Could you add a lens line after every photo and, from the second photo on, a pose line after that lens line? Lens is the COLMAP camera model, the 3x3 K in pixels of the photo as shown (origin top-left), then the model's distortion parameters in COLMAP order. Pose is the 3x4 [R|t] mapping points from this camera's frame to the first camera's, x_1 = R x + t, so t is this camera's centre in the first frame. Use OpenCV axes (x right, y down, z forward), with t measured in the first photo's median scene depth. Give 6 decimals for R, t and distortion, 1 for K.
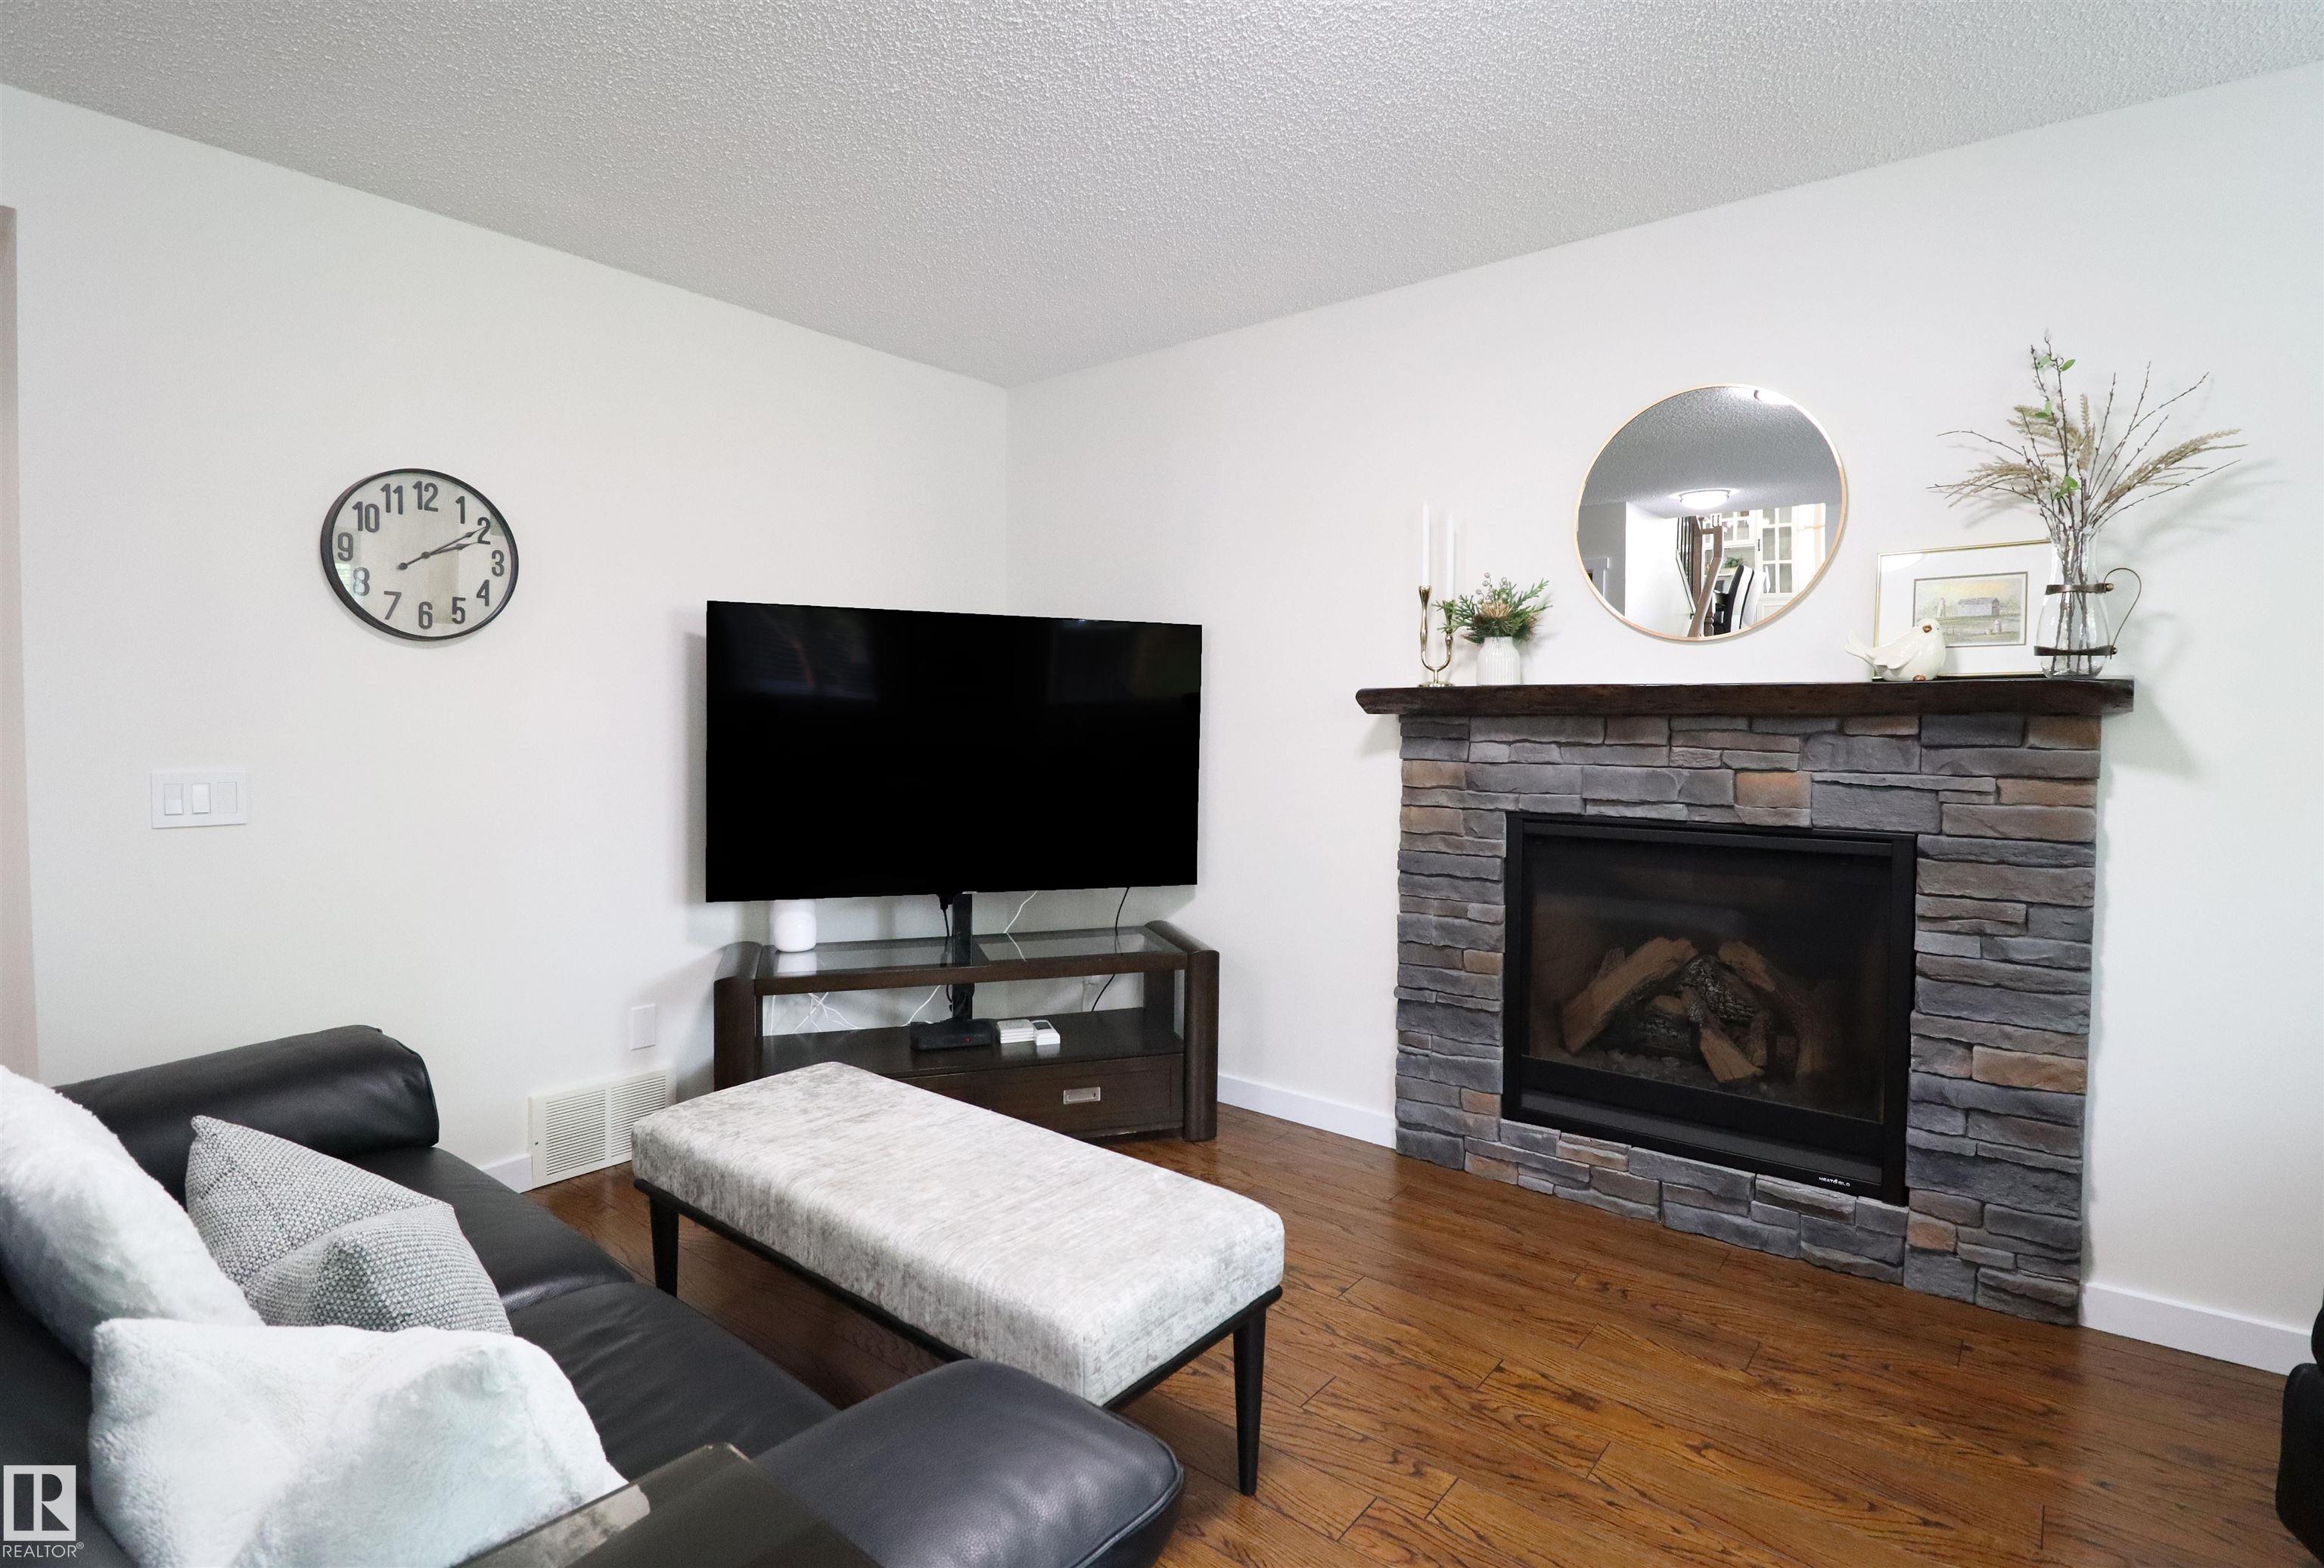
lens RADIAL K [[1133.3, 0, 1175.4], [0, 1133.3, 781.3], [0, 0, 1]] dist [-0.007754, -0.008408]
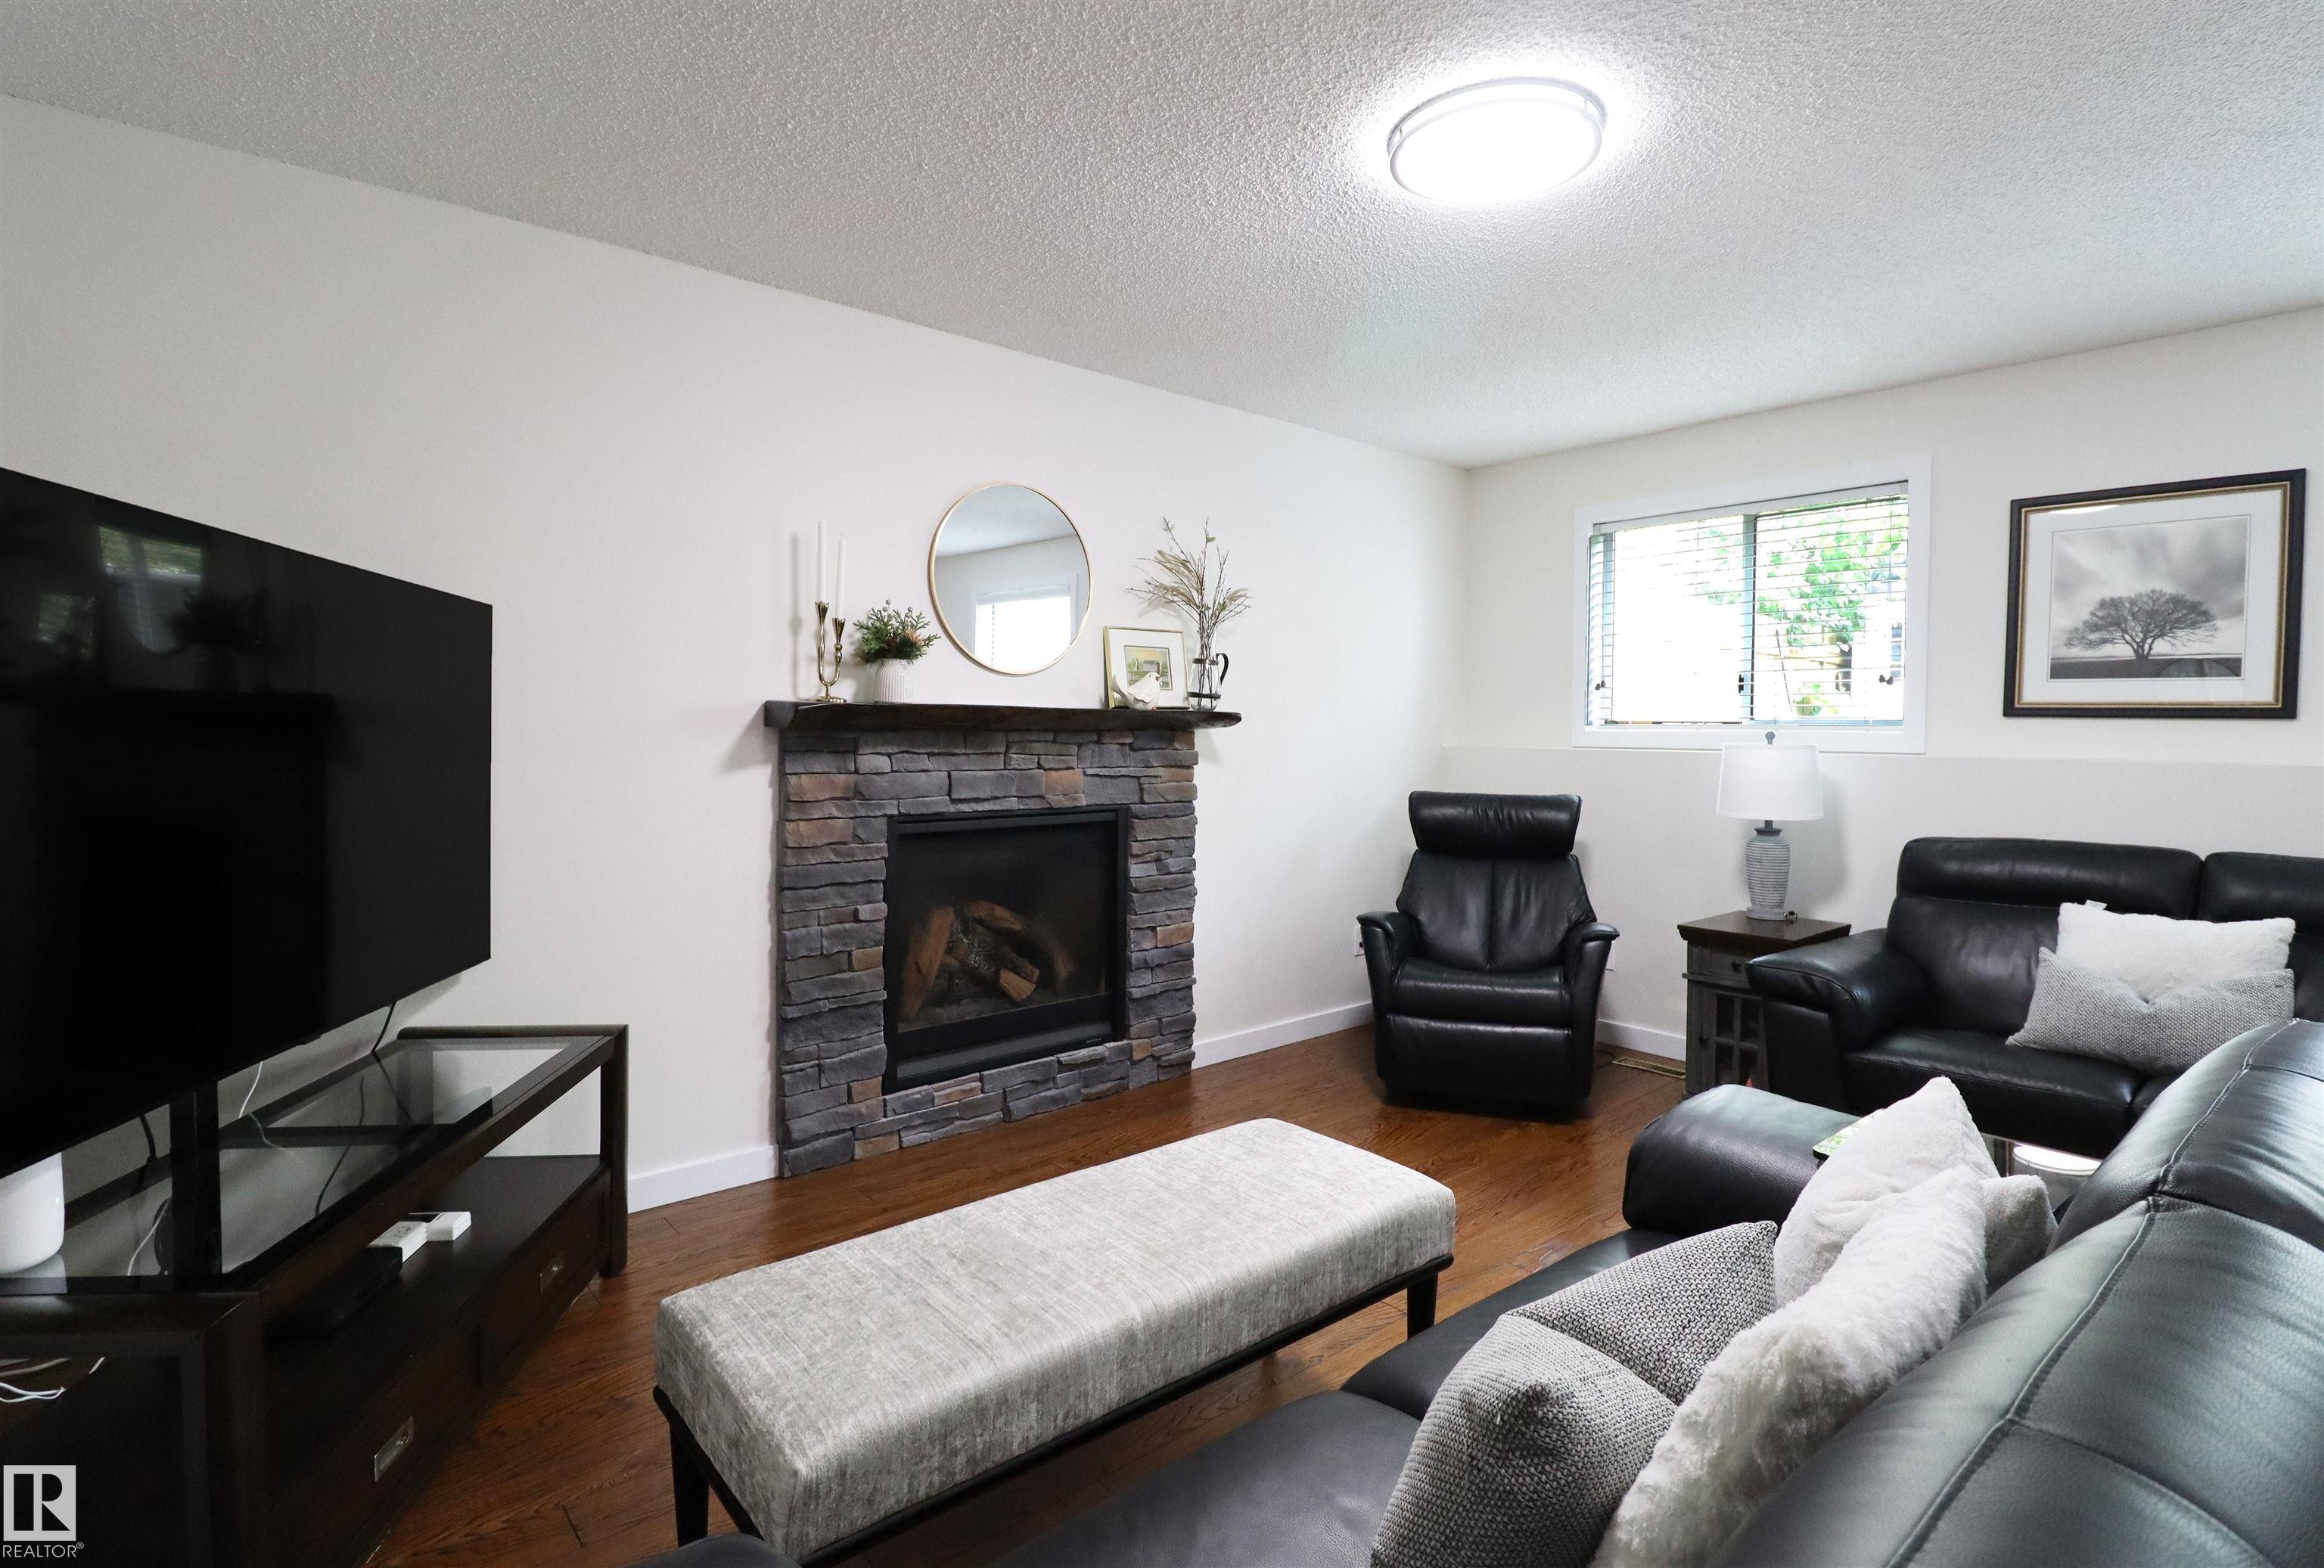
lens RADIAL K [[1133.3, 0, 1162.3], [0, 1133.3, 790.1], [0, 0, 1]] dist [-0.007754, -0.008408]
pose [[0.185598, -0.056536, 0.980998, -0.798373], [0.046750, 0.997721, 0.048655, -0.043361], [-0.981513, 0.036831, 0.187818, 0.569891]]
